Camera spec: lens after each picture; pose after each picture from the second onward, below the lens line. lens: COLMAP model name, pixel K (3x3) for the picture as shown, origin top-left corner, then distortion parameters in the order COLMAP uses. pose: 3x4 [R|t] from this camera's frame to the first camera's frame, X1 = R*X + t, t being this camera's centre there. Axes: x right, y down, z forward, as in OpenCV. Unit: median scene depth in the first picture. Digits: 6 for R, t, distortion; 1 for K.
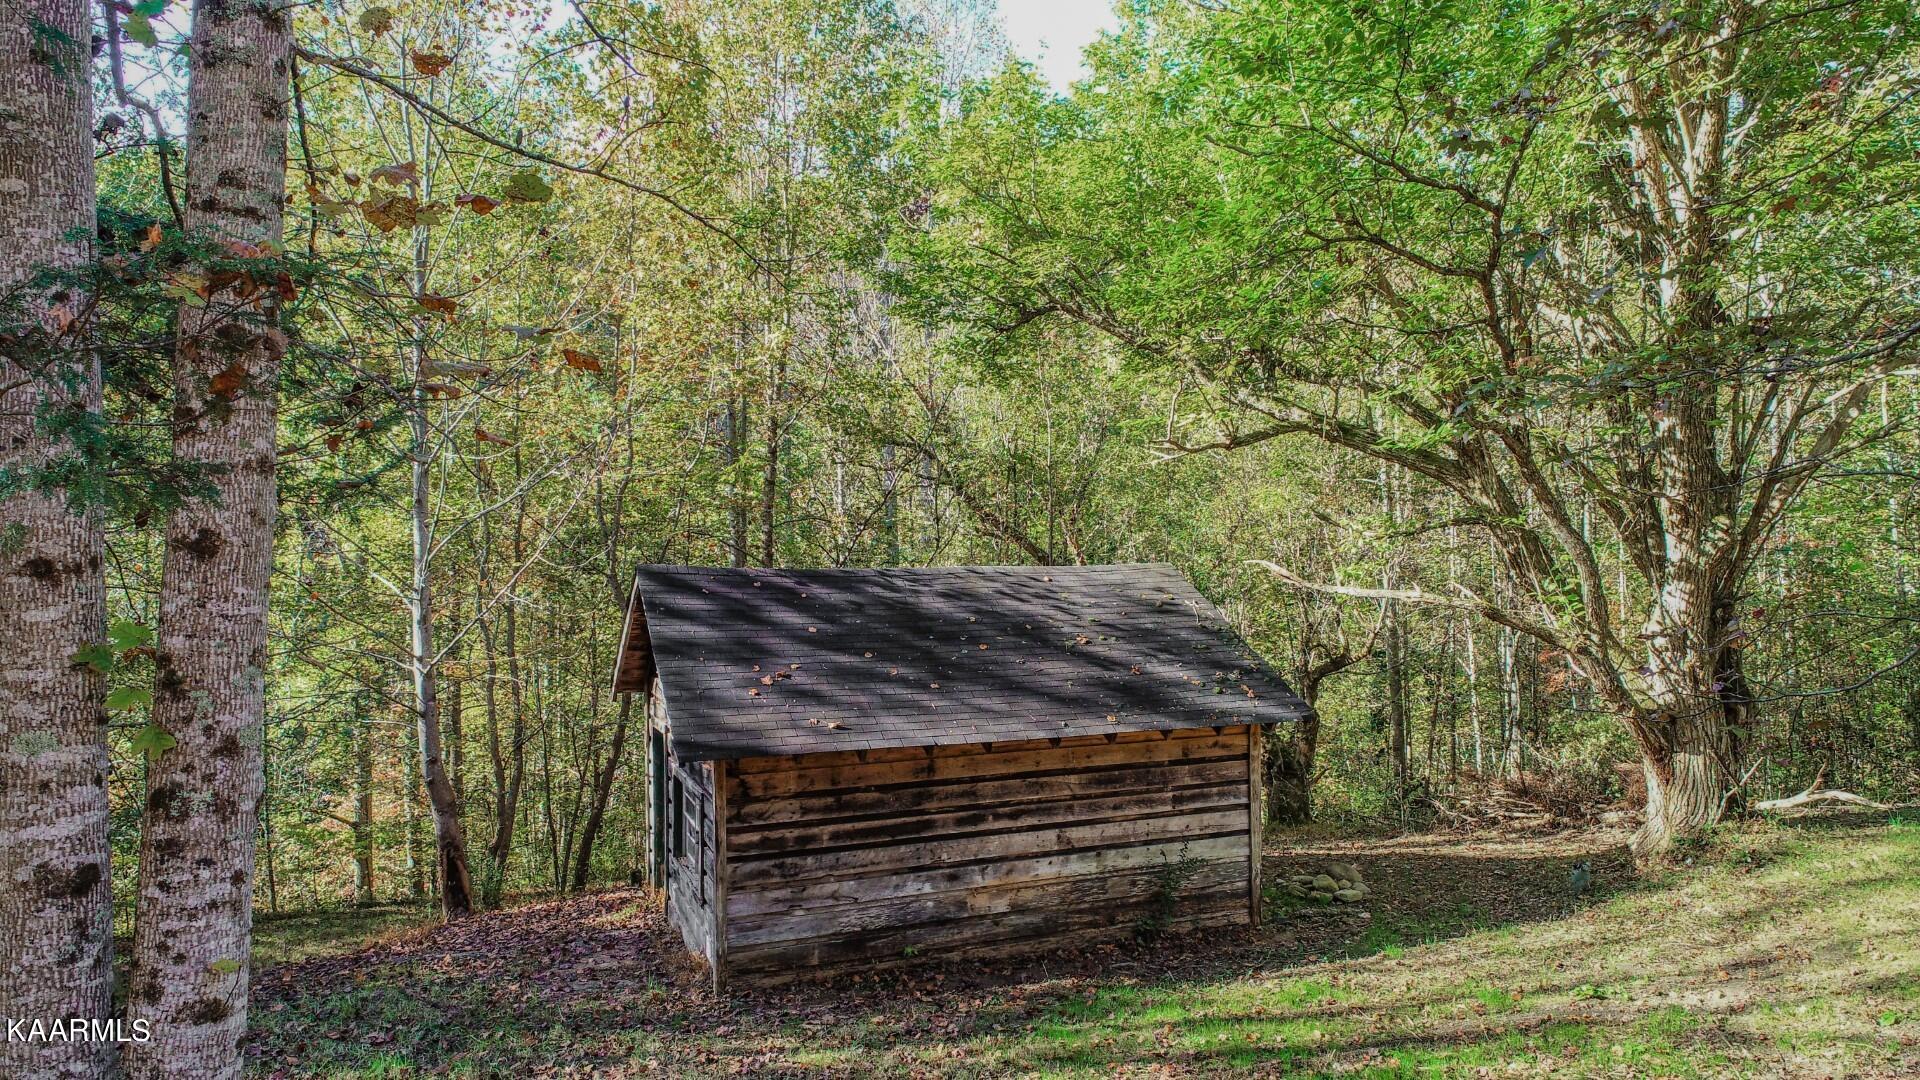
lens RADIAL K [[1299.2, 0, 968.3], [0, 1299.2, 524.5], [0, 0, 1]] dist [-0.001238, -0.000621]
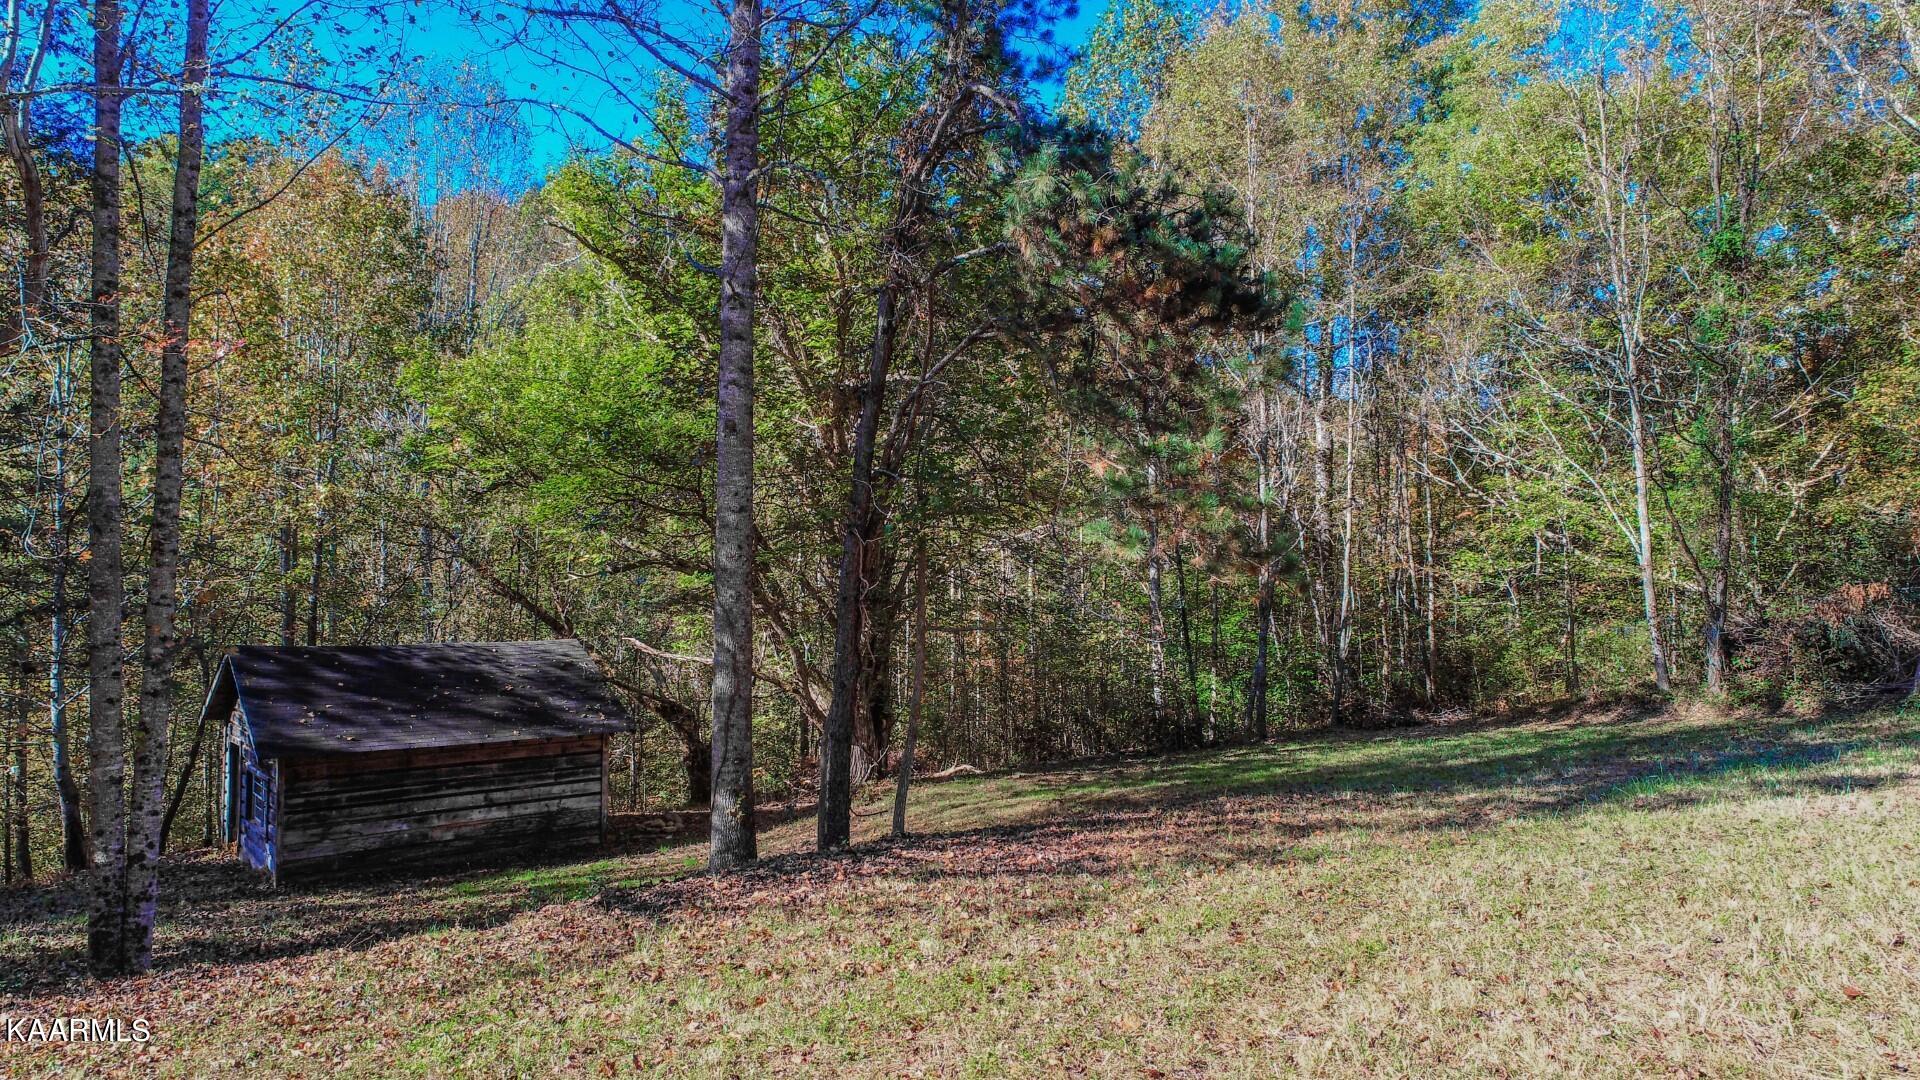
lens RADIAL K [[1299.2, 0, 941.3], [0, 1299.2, 529.7], [0, 0, 1]] dist [-0.001238, -0.000621]
pose [[0.955773, 0.029866, 0.292586, 0.135479], [-0.029319, 0.999551, -0.006256, -0.138925], [-0.292642, -0.002599, 0.956219, -0.910140]]
